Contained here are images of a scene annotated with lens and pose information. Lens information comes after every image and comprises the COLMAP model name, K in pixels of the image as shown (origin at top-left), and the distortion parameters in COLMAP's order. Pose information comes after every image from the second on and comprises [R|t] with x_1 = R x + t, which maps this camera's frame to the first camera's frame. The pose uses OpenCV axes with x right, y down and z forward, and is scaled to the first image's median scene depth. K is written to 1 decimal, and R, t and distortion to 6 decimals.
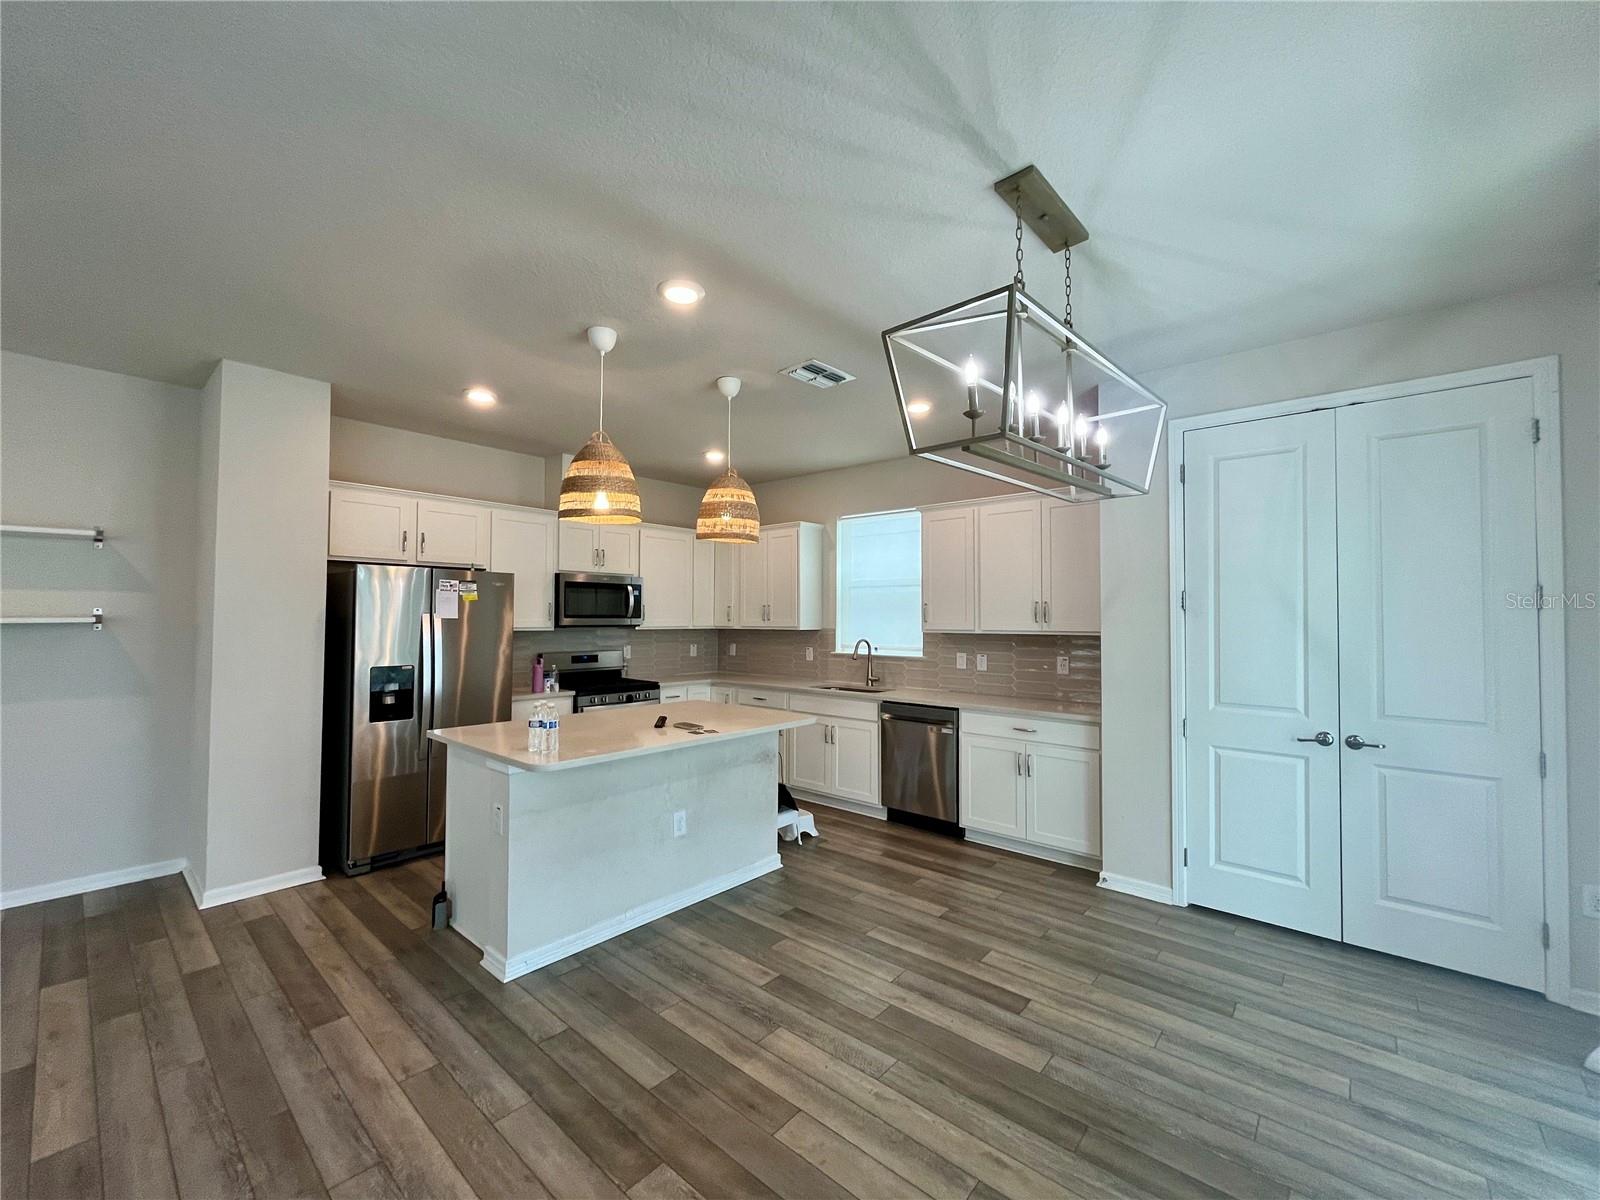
lens RADIAL K [[646.6, 0, 800.0], [0, 646.6, 600.0], [0, 0, 1]] dist [-0.002704, -0.000459]
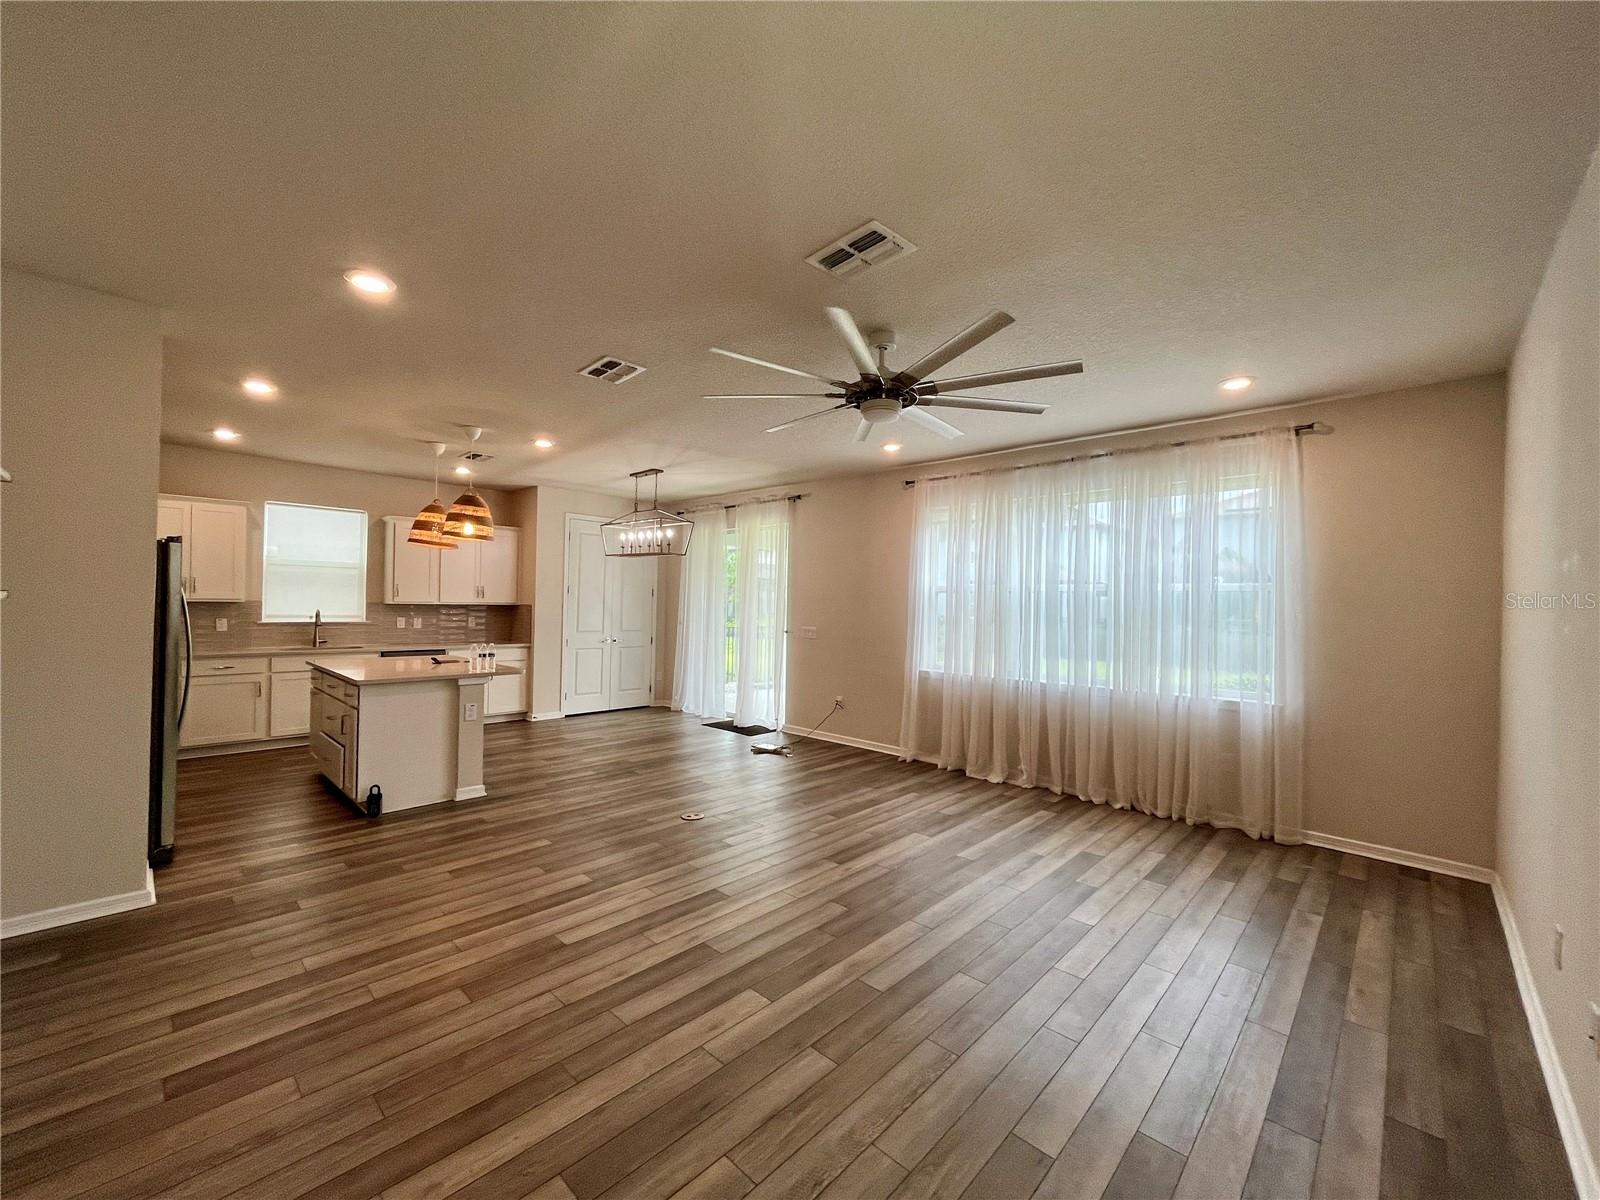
lens RADIAL K [[646.6, 0, 800.0], [0, 646.6, 600.0], [0, 0, 1]] dist [-0.002704, -0.000459]
pose [[0.038333, 0.000740, 0.999265, -1.739571], [-0.049279, 0.998784, 0.001150, -0.006514], [-0.998049, -0.049286, 0.038323, 0.050806]]
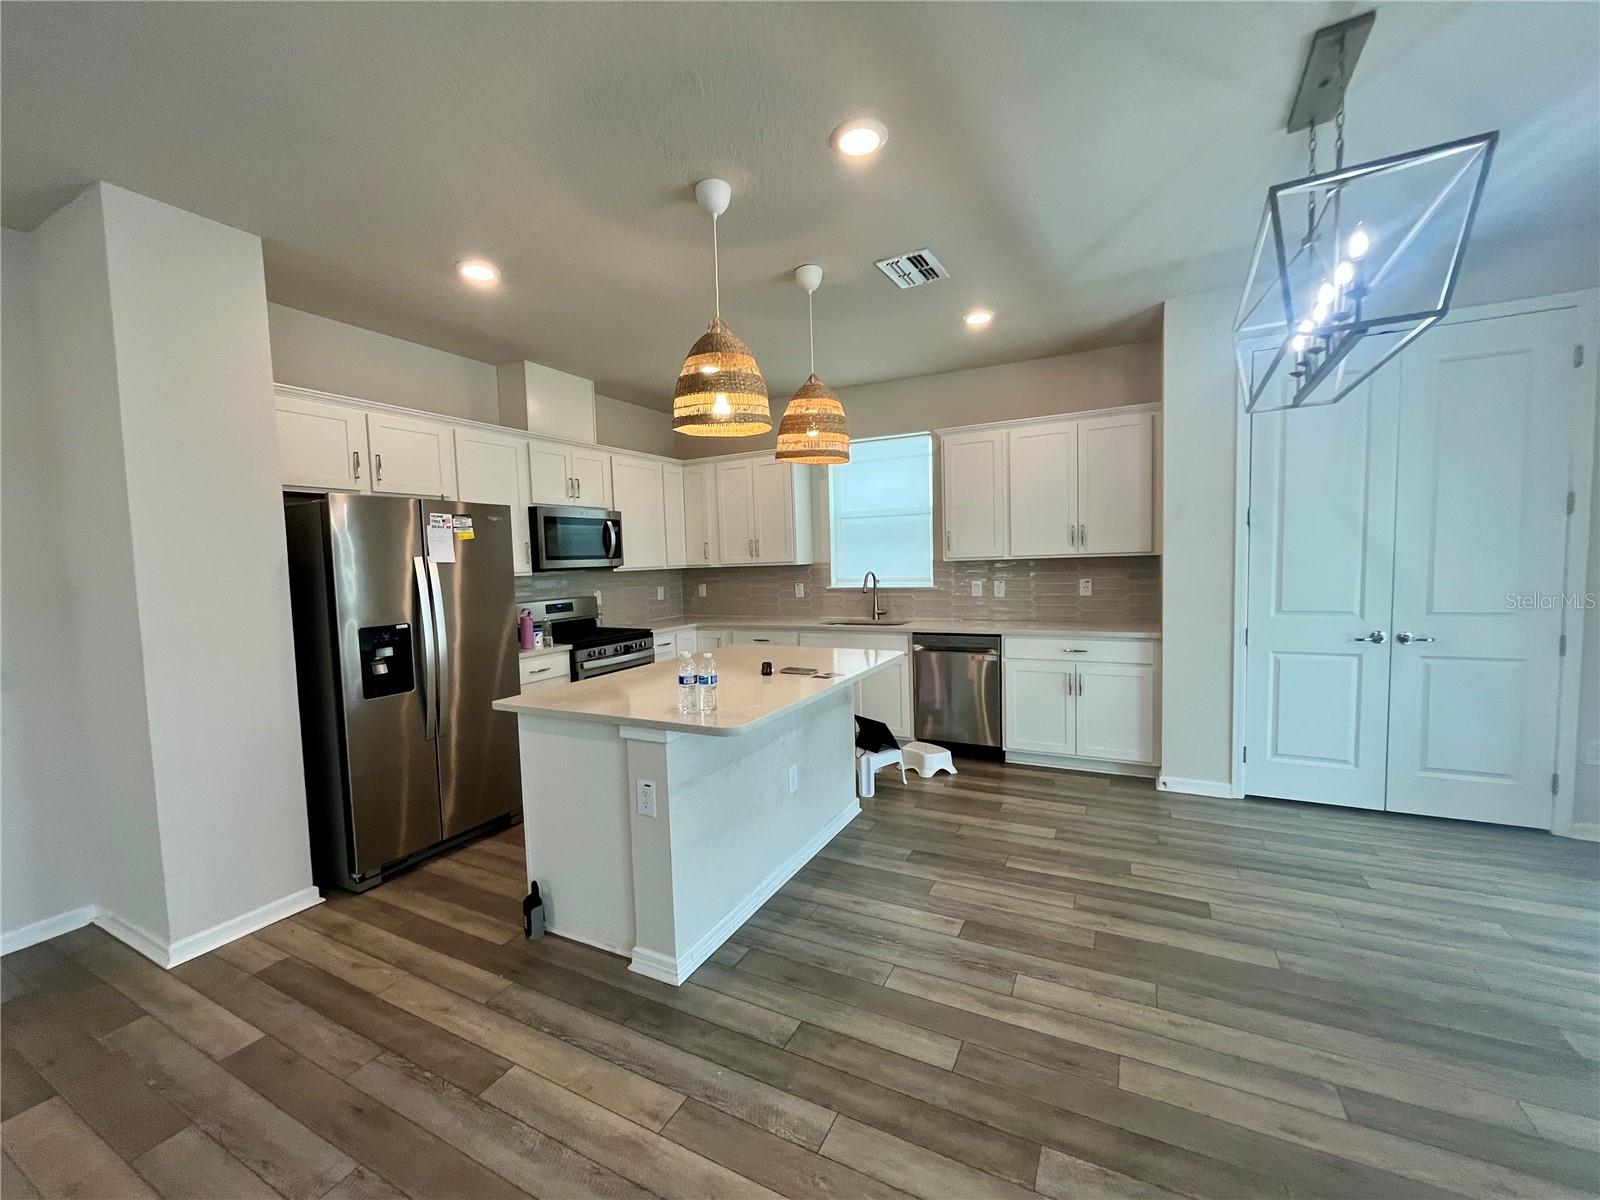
lens RADIAL K [[646.6, 0, 800.0], [0, 646.6, 600.0], [0, 0, 1]] dist [-0.002704, -0.000459]
pose [[0.970061, -0.051255, 0.237391, -0.368568], [0.029512, 0.995111, 0.094254, 0.014654], [-0.241061, -0.084427, 0.966831, 0.147711]]
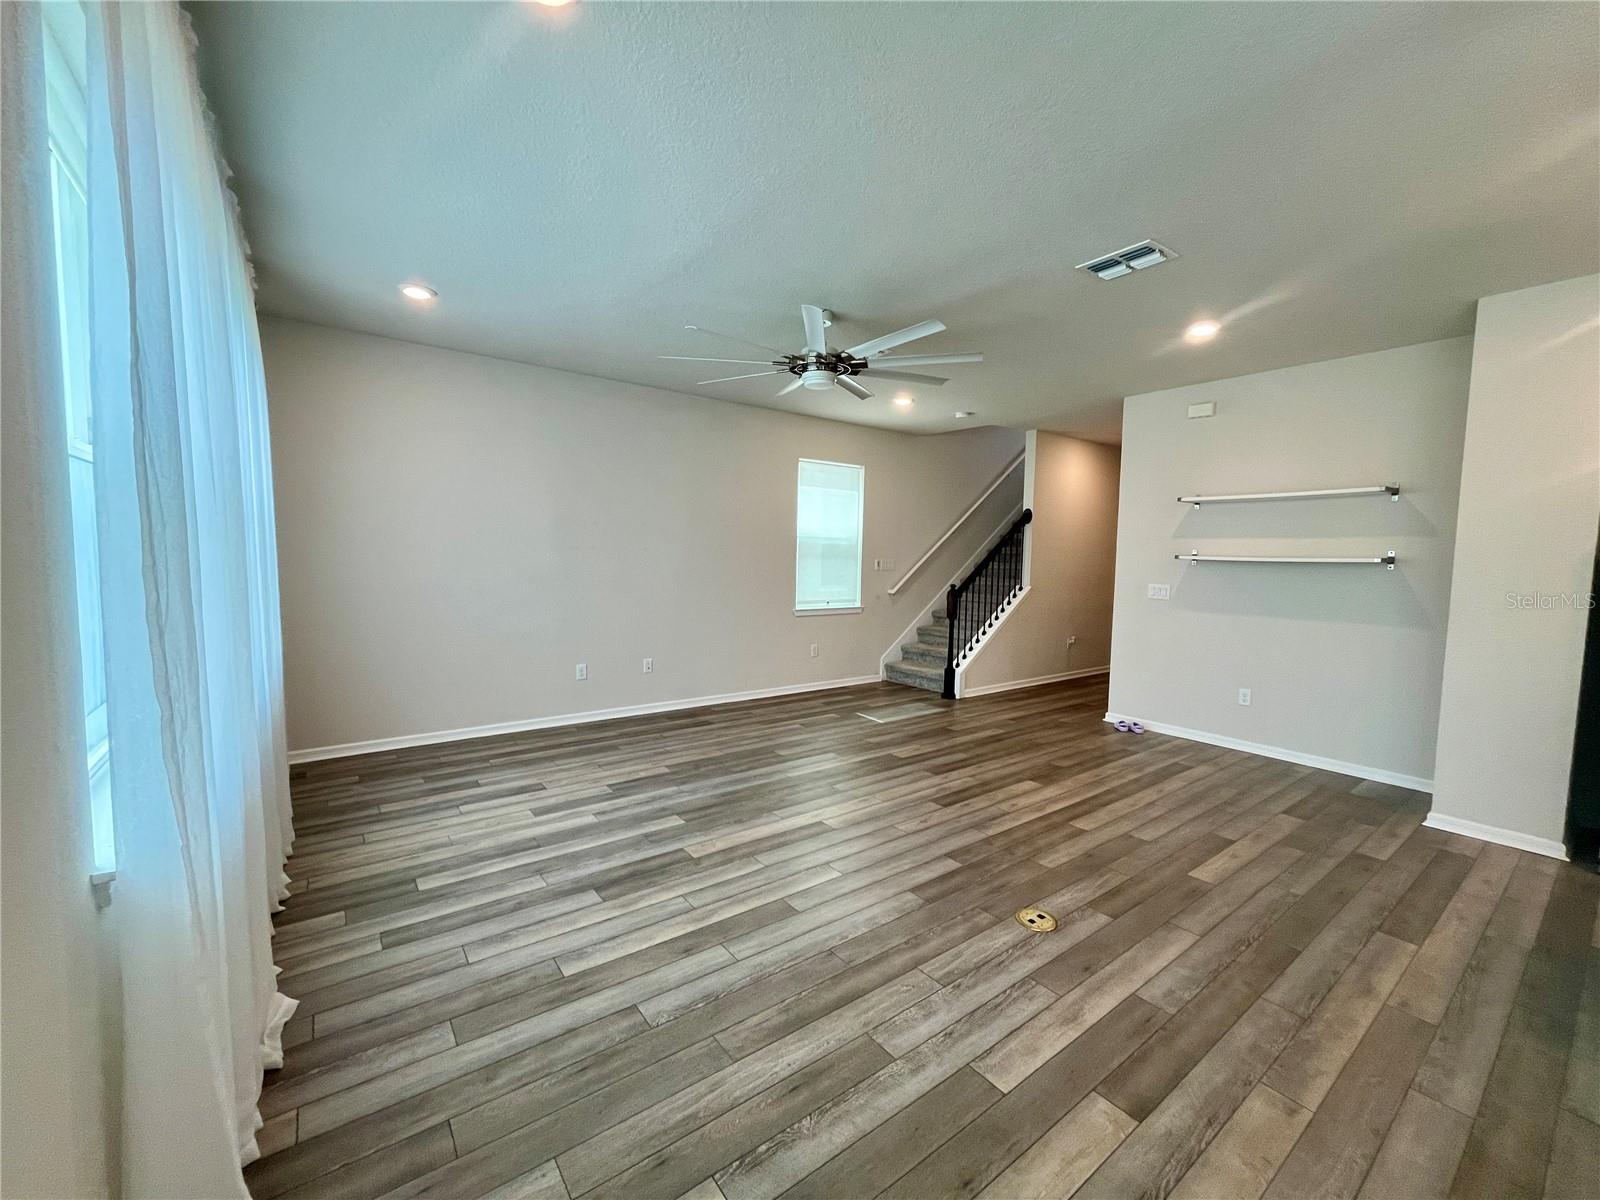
lens RADIAL K [[646.6, 0, 800.0], [0, 646.6, 600.0], [0, 0, 1]] dist [-0.002704, -0.000459]
pose [[-0.206554, 0.060764, -0.976547, 0.321192], [0.007974, 0.998141, 0.060421, 0.022824], [0.978403, 0.004693, -0.206655, 0.179581]]
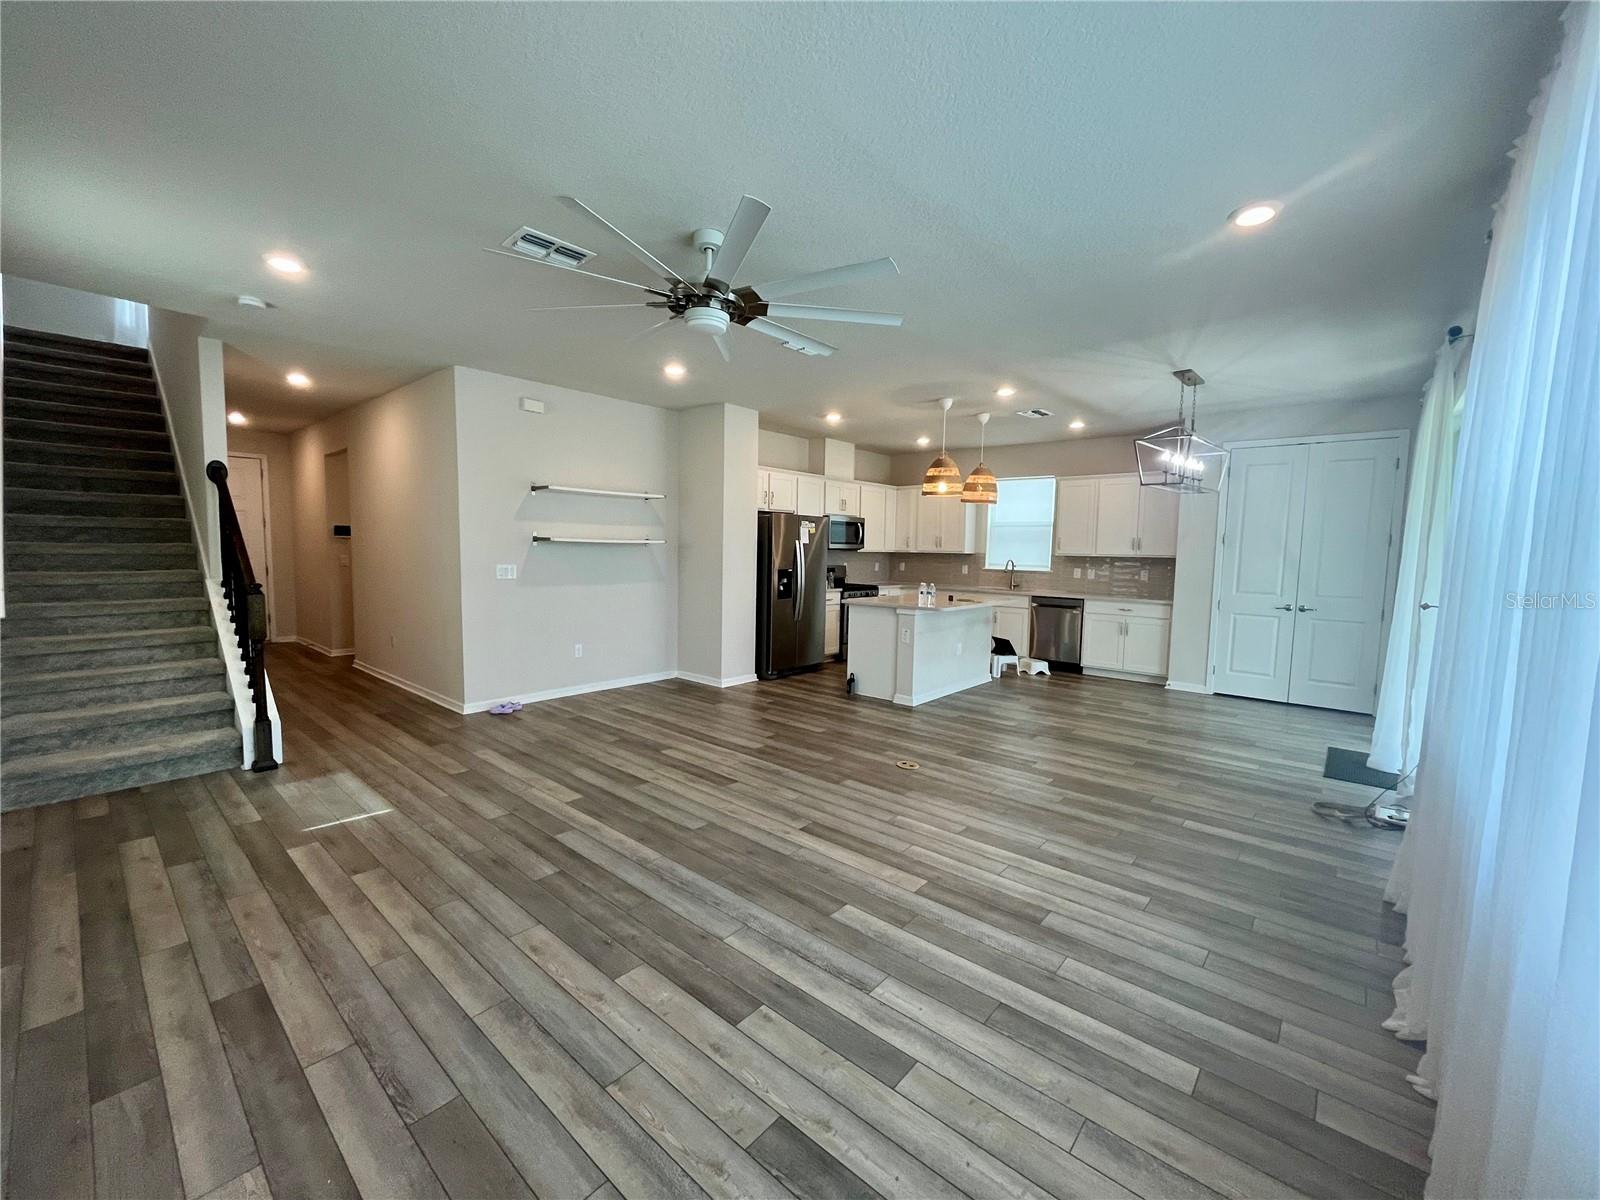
lens RADIAL K [[646.6, 0, 800.0], [0, 646.6, 600.0], [0, 0, 1]] dist [-0.002704, -0.000459]
pose [[0.999909, 0.013137, 0.002935, -0.664073], [-0.013381, 0.993784, 0.110518, -0.014716], [-0.001465, -0.110547, 0.993870, -0.919111]]
